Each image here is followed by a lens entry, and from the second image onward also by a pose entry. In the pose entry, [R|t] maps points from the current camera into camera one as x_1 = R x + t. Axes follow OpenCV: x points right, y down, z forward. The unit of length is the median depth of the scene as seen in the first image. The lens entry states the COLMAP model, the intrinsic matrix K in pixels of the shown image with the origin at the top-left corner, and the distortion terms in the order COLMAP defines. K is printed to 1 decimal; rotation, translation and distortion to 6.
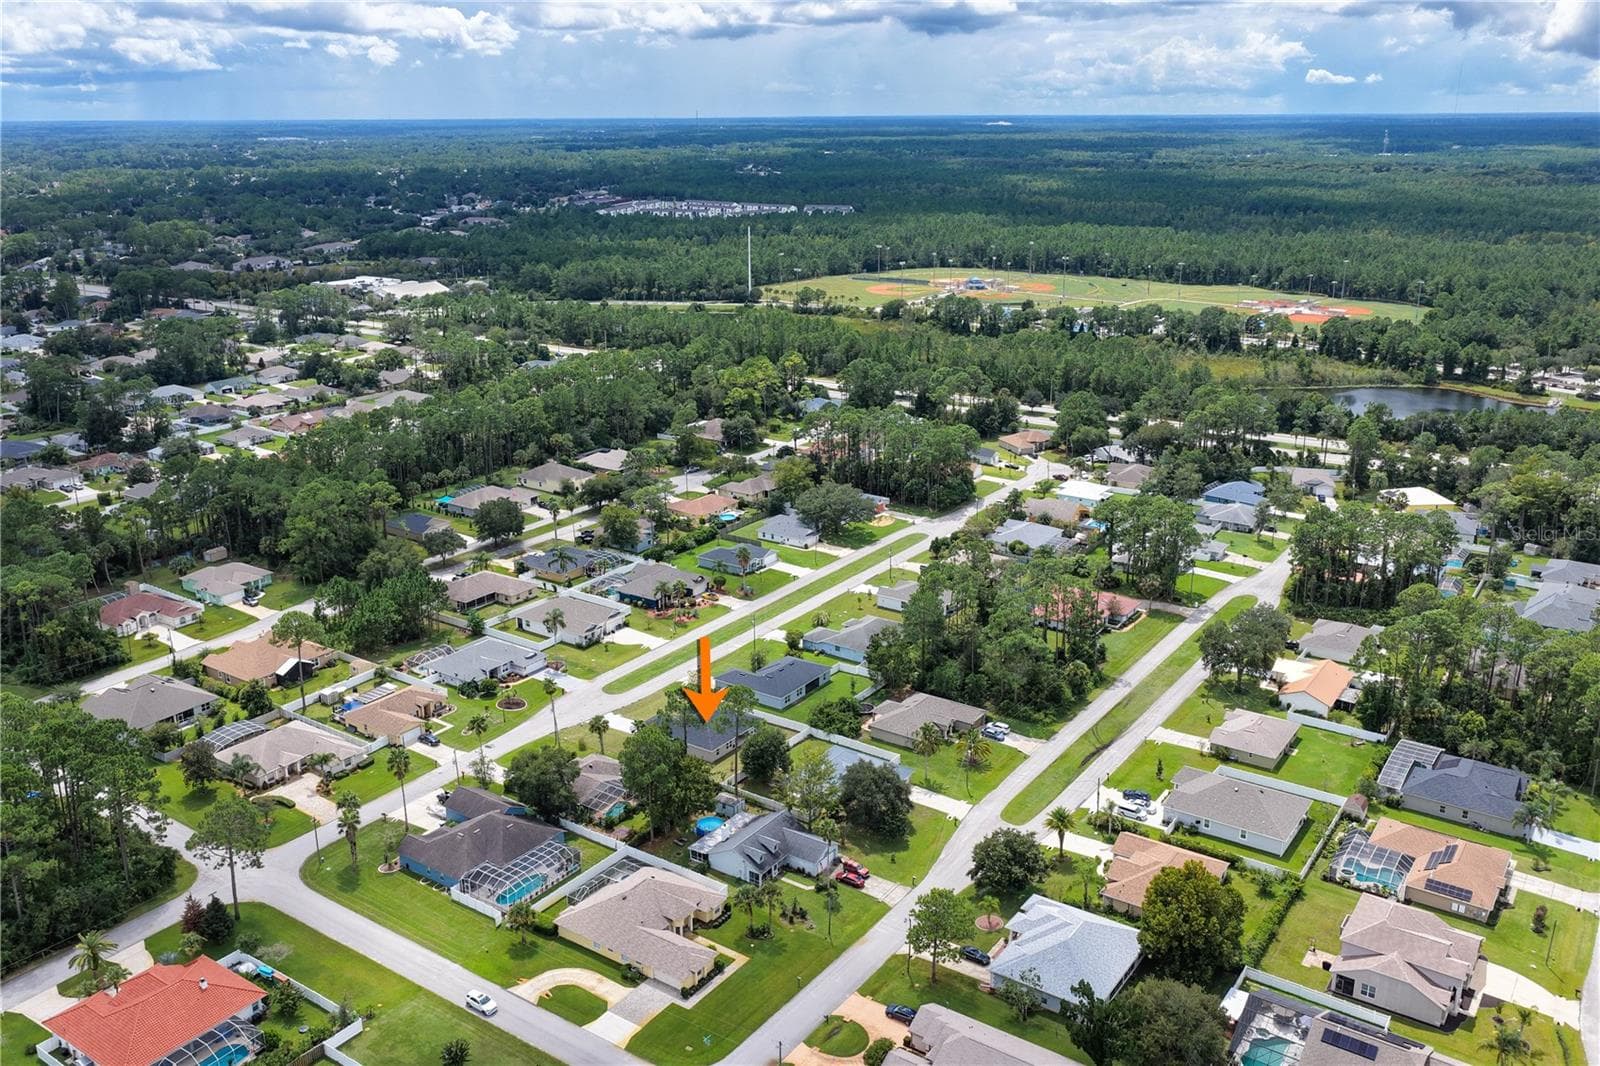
lens RADIAL K [[1316.9, 0, 800.0], [0, 1316.9, 533.0], [0, 0, 1]] dist [-0.009344, 0.015433]
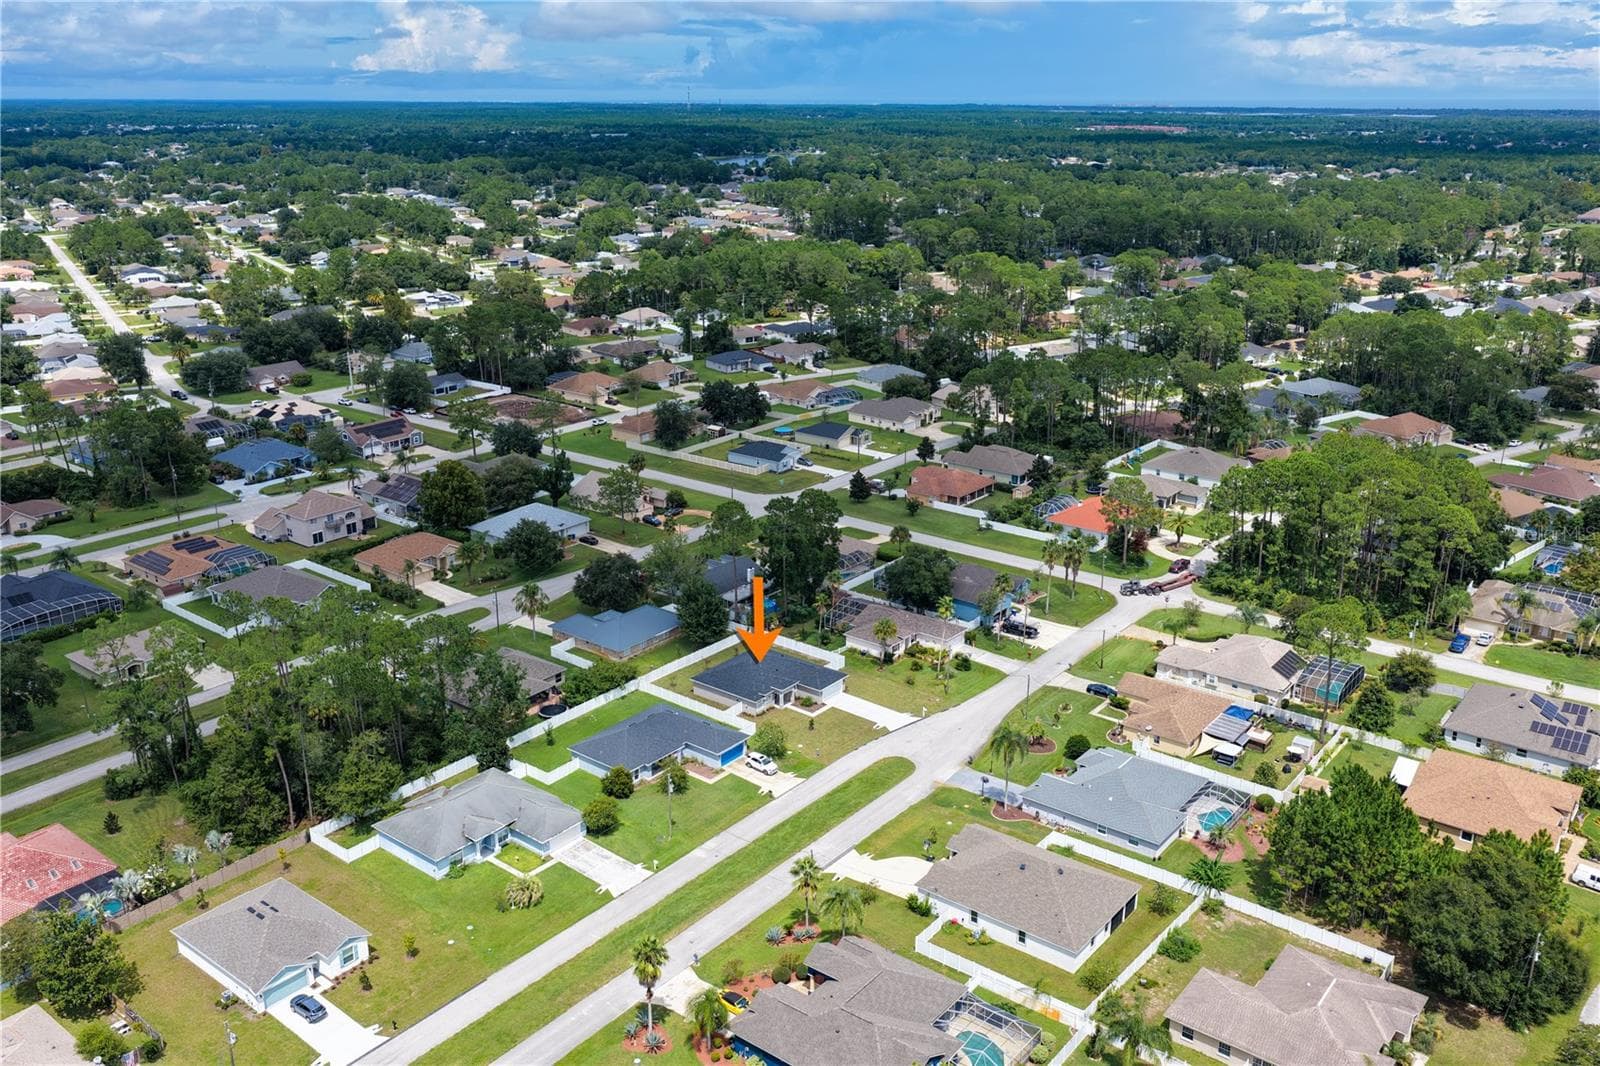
lens RADIAL K [[1316.9, 0, 800.0], [0, 1316.9, 533.0], [0, 0, 1]] dist [-0.009344, 0.015433]
pose [[-0.997915, -0.018985, 0.061690, -0.092122], [0.020822, 0.809975, 0.586095, -0.259314], [-0.061094, 0.586157, -0.807891, 1.025038]]
